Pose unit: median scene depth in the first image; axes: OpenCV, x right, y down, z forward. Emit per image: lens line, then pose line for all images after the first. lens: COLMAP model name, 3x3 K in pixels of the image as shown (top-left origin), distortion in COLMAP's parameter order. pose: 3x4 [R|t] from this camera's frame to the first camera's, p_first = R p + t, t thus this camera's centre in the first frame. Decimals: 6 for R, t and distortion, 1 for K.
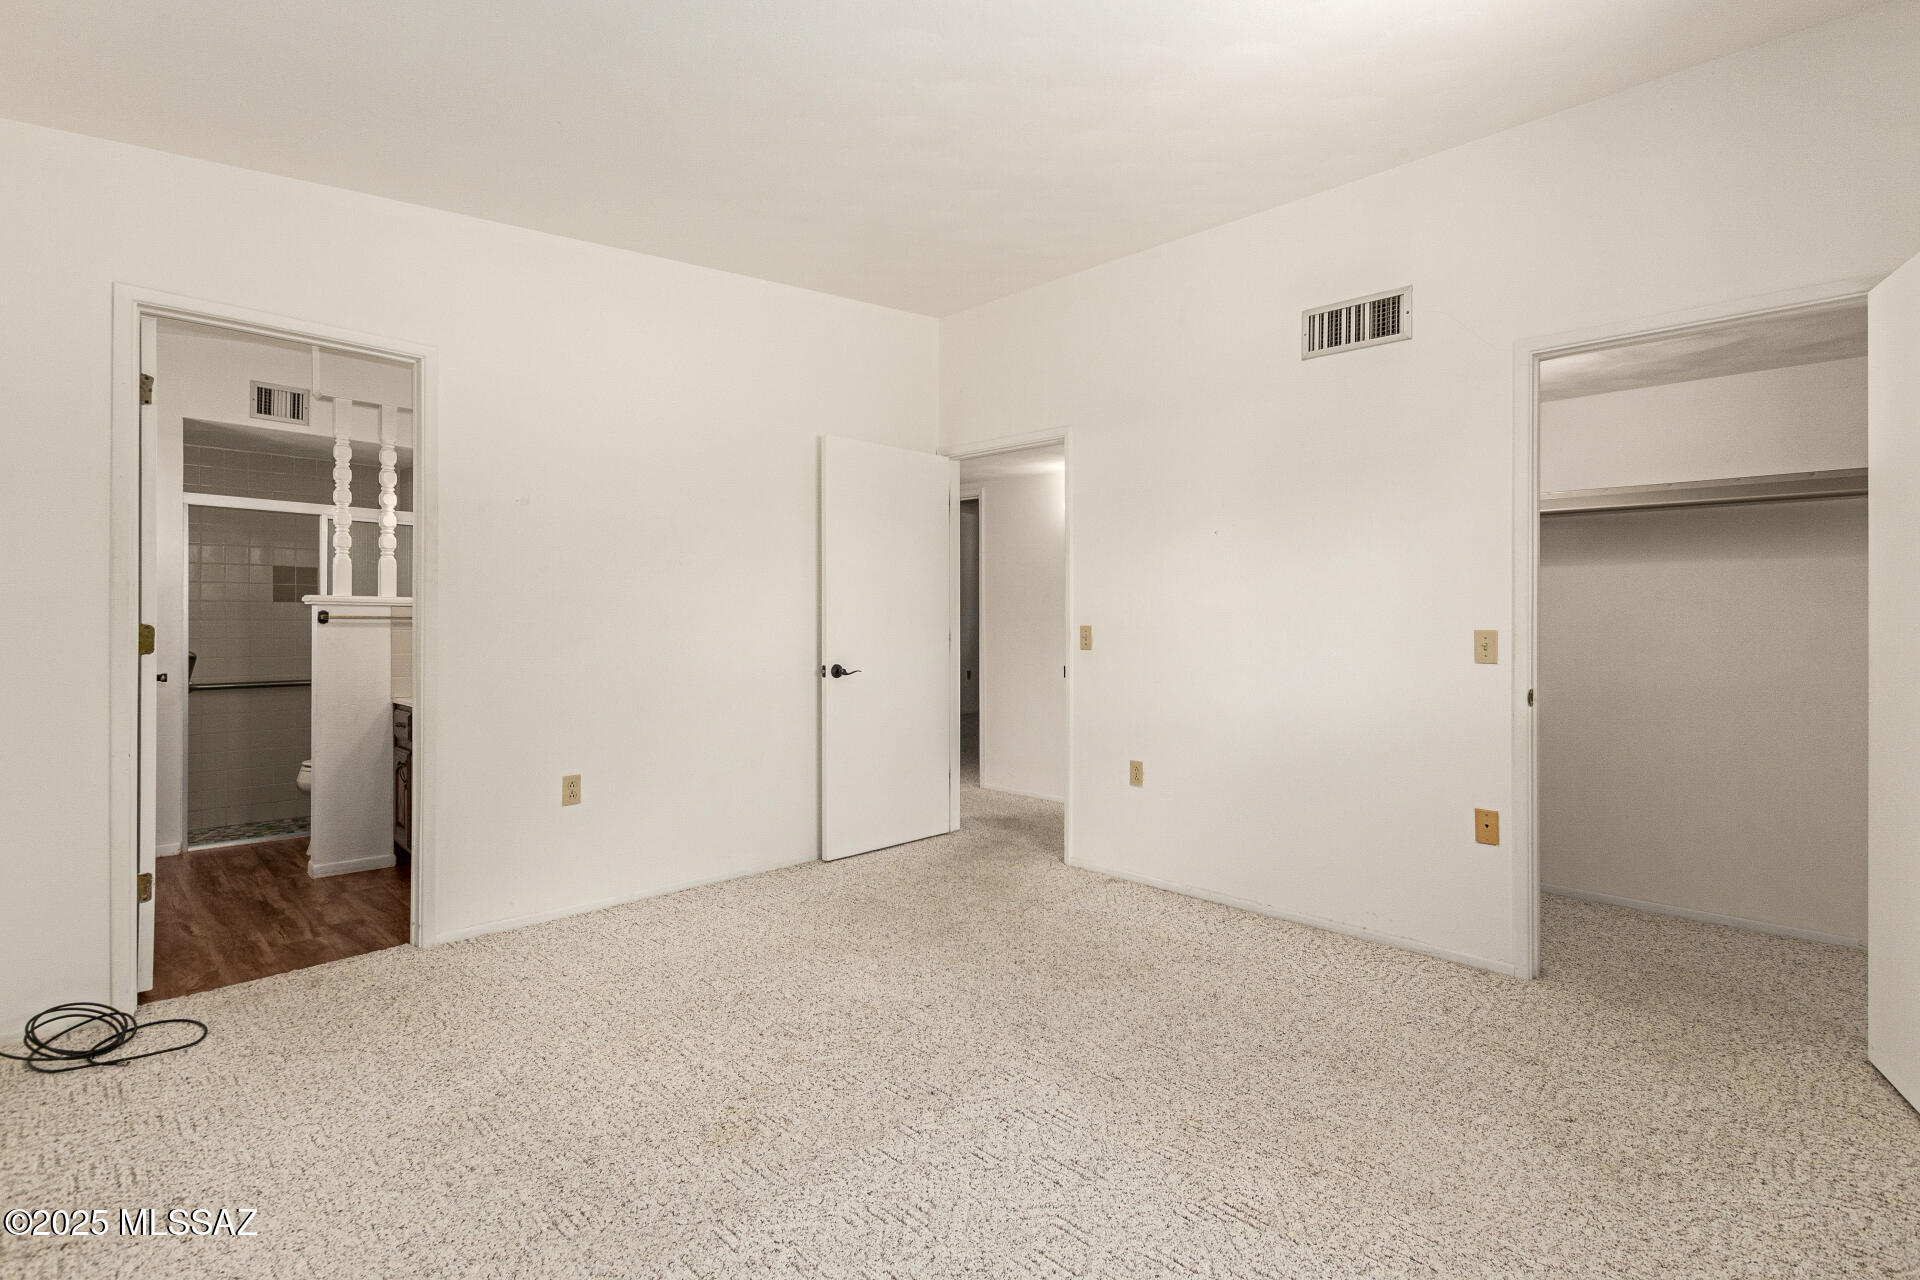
lens RADIAL K [[888.4, 0, 953.5], [0, 888.4, 632.8], [0, 0, 1]] dist [0.000568, -0.000593]
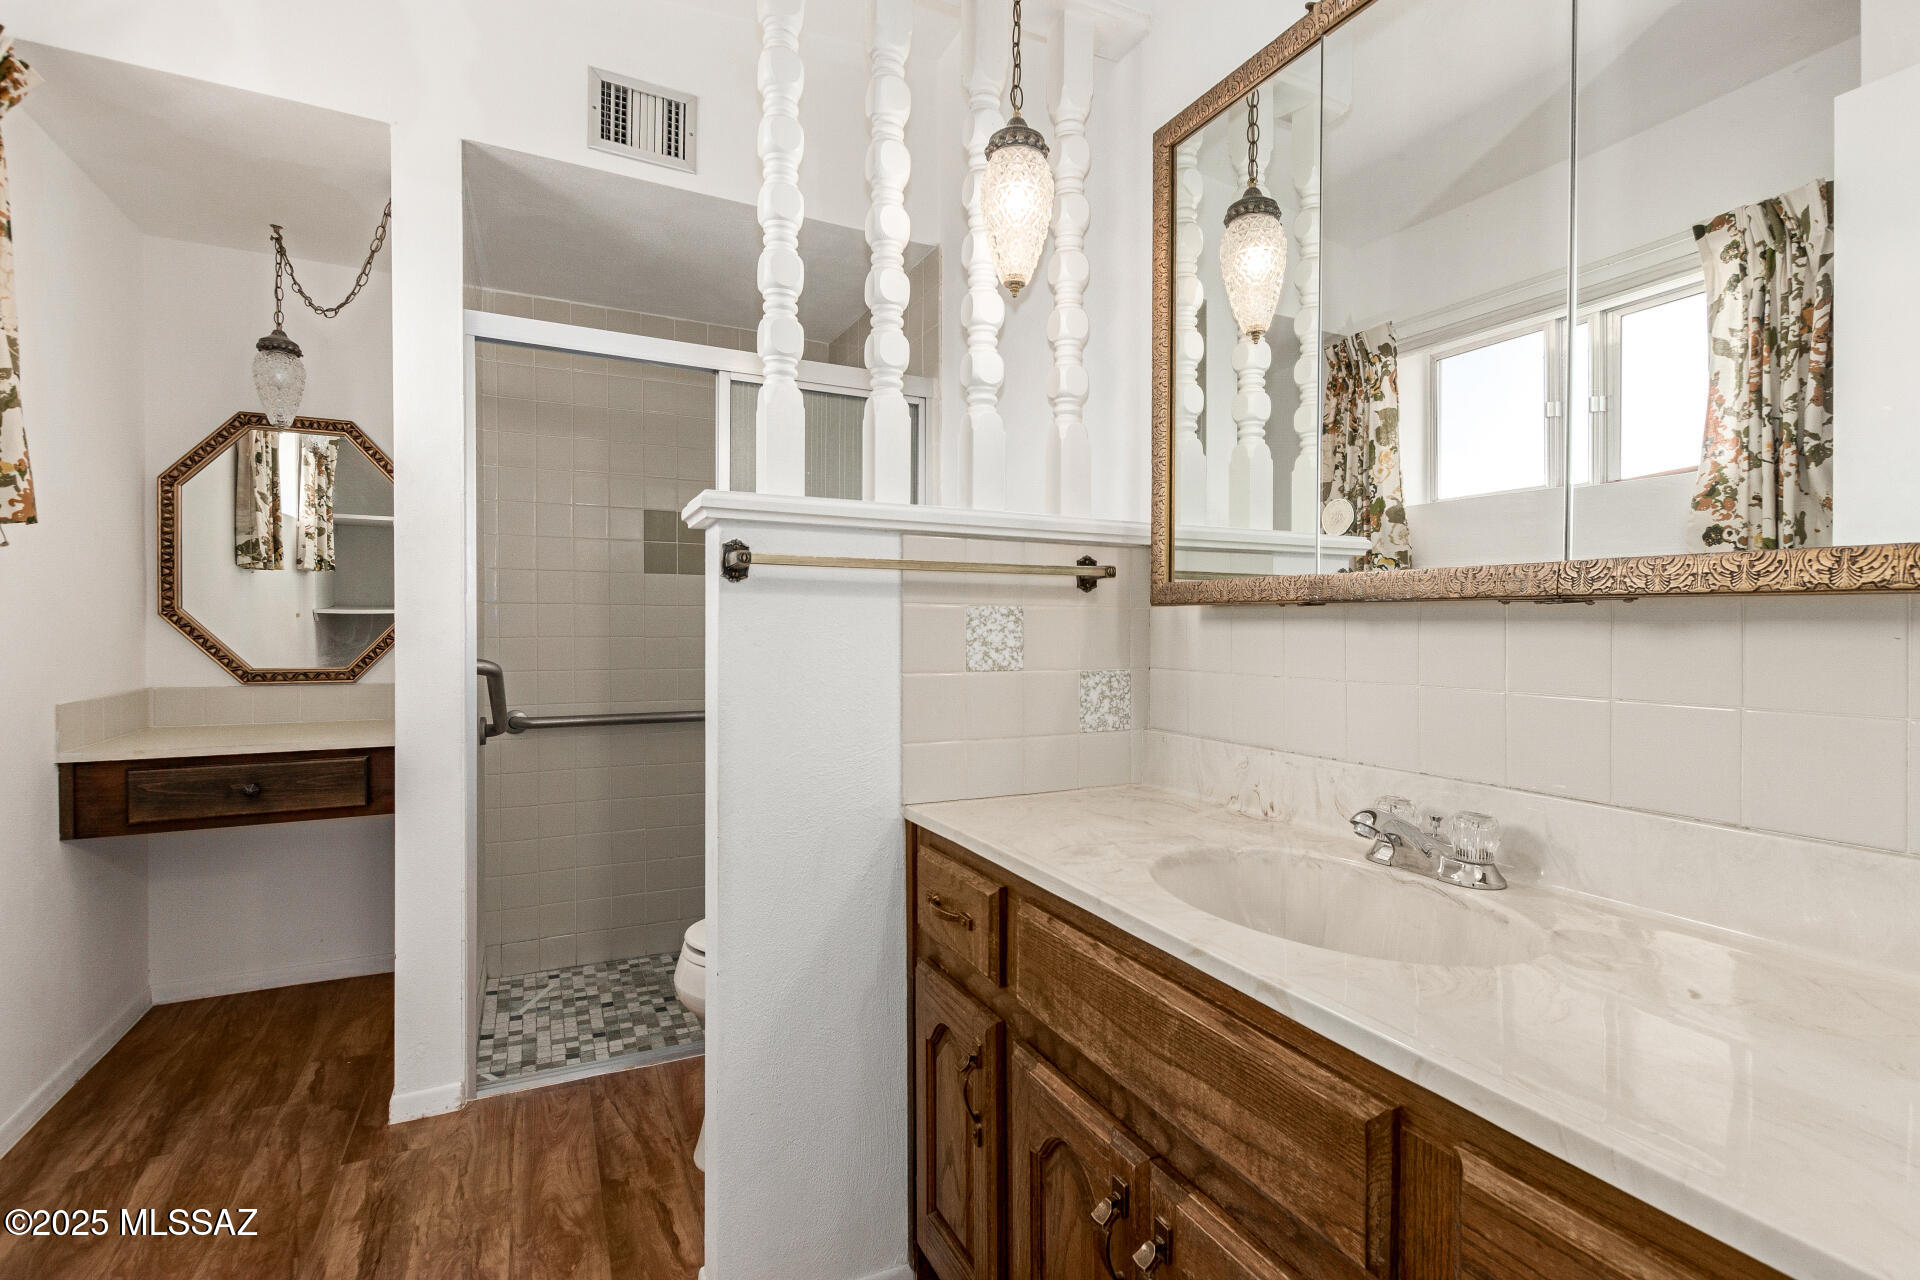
lens RADIAL K [[888.4, 0, 966.9], [0, 888.4, 639.0], [0, 0, 1]] dist [0.000568, -0.000593]
pose [[0.943627, -0.005932, -0.330956, -0.467139], [0.005381, 0.999982, -0.002582, 0.011149], [0.330966, 0.000656, 0.943643, 0.645900]]
